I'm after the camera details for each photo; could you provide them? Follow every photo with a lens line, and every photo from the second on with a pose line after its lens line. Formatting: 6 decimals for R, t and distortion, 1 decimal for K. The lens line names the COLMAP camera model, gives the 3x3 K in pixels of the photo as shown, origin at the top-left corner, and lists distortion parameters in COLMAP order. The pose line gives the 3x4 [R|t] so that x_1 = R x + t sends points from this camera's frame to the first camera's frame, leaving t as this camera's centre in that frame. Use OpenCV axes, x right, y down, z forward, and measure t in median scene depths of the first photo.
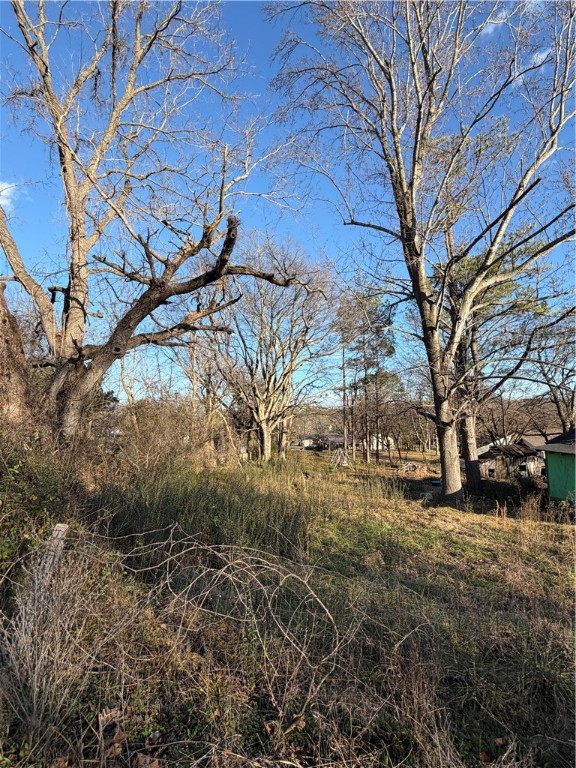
lens RADIAL K [[351.8, 0, 290.5], [0, 351.8, 386.8], [0, 0, 1]] dist [0.000039, 0.000319]
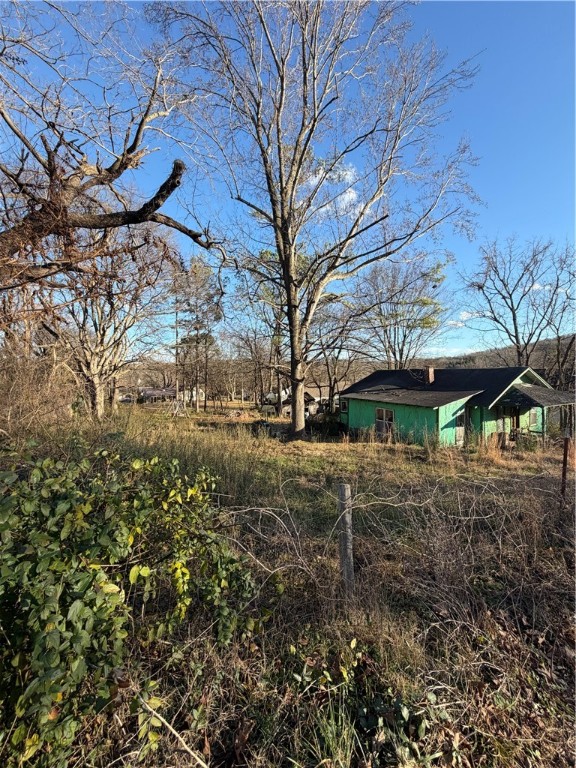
lens RADIAL K [[300.9, 0, 288.0], [0, 300.9, 384.0], [0, 0, 1]] dist [0.000311, -0.000187]
pose [[0.837402, -0.002215, 0.546583, -0.173374], [-0.065434, 0.992394, 0.104272, 0.001477], [-0.542657, -0.123083, 0.830887, 0.051088]]
